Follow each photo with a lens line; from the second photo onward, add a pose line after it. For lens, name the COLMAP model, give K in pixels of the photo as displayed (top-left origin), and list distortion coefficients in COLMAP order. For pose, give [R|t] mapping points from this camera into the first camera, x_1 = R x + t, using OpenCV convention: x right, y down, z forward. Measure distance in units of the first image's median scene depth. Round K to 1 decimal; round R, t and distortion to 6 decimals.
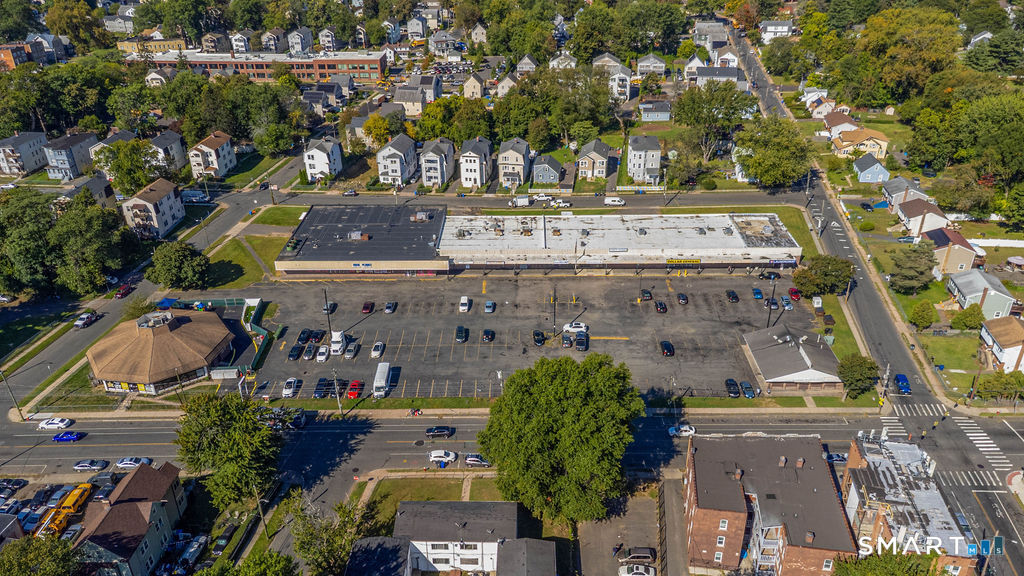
lens RADIAL K [[764.1, 0, 512.0], [0, 764.1, 288.0], [0, 0, 1]] dist [0.039913, 0.000130]
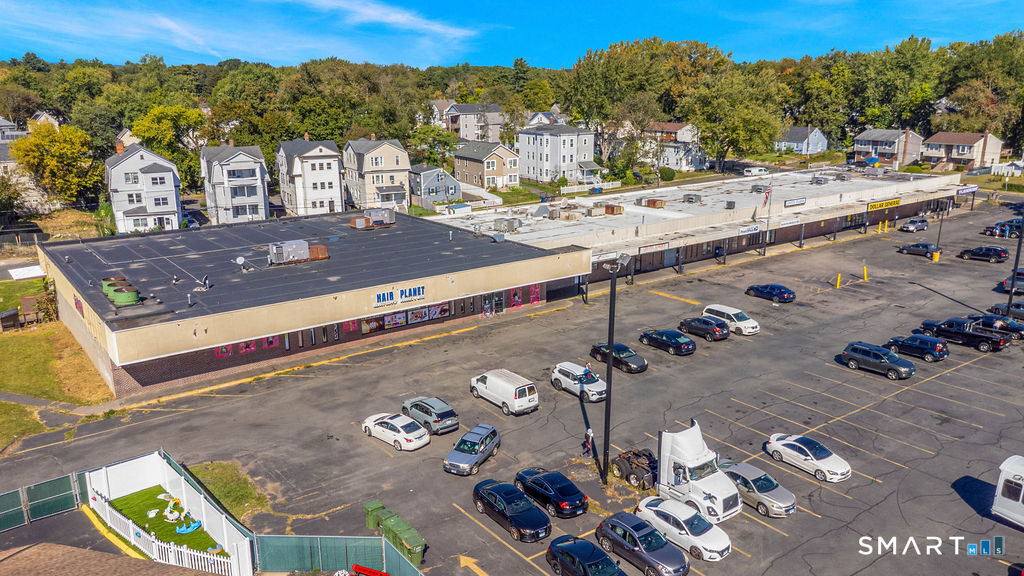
lens RADIAL K [[779.3, 0, 505.3], [0, 779.3, 287.1], [0, 0, 1]] dist [0.039618, 0.002851]
pose [[0.802184, -0.149803, 0.577980, -0.284190], [0.284494, 0.946963, -0.149413, 0.024973], [-0.524943, 0.284289, 0.802256, 0.566714]]
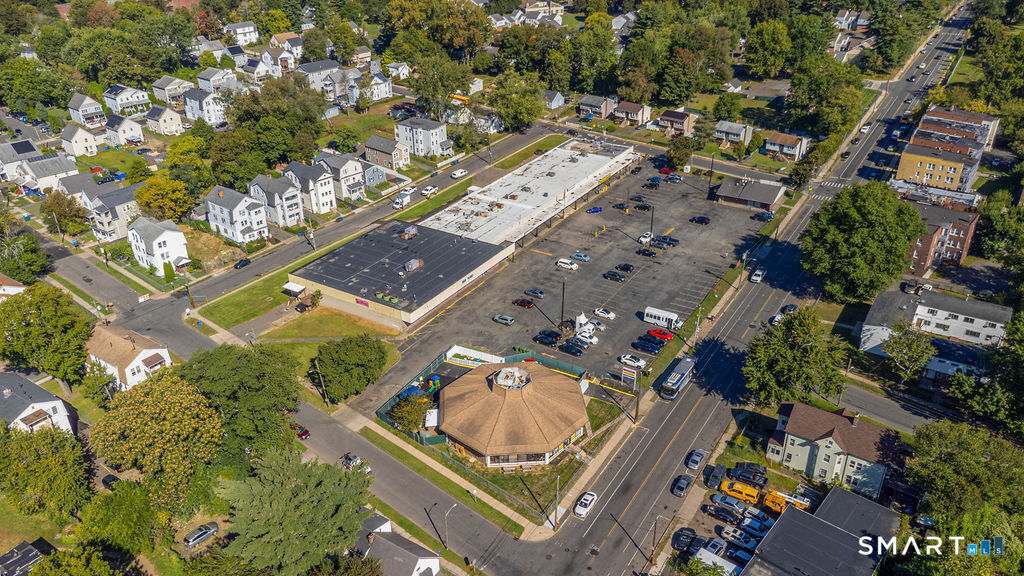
lens RADIAL K [[764.1, 0, 512.0], [0, 764.1, 288.0], [0, 0, 1]] dist [0.039913, 0.000130]
pose [[0.525432, -0.401001, 0.750413, -0.718323], [0.407195, 0.892924, 0.192041, -0.146611], [-0.747070, 0.204660, 0.632456, 0.284174]]
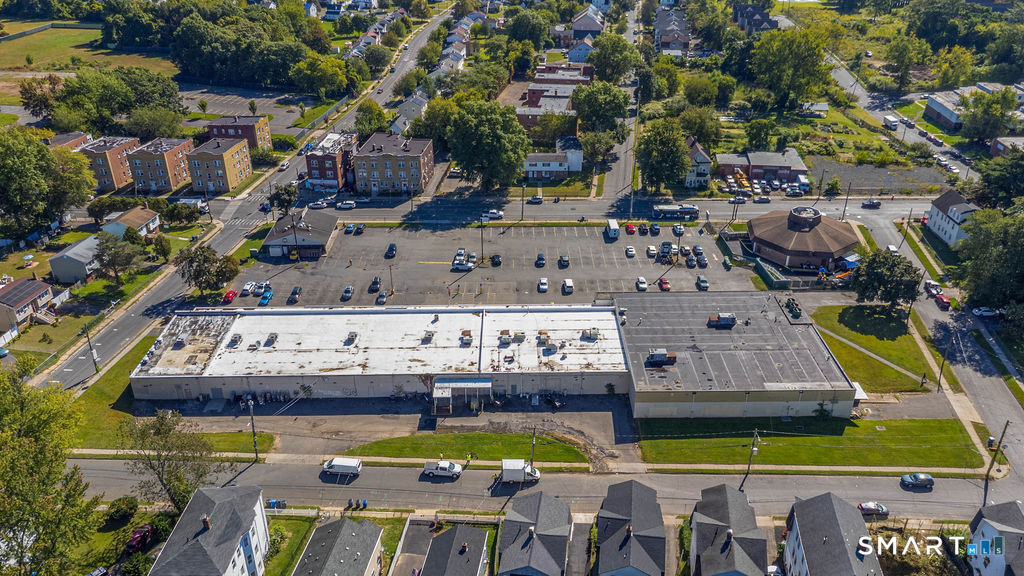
lens RADIAL K [[807.6, 0, 512.0], [0, 807.6, 288.0], [0, 0, 1]] dist [0.037384, -0.001036]
pose [[-0.999821, 0.017178, -0.007951, 0.016421], [0.003012, 0.559046, 0.829131, -0.655803], [0.018688, 0.828959, -0.558997, 1.218041]]
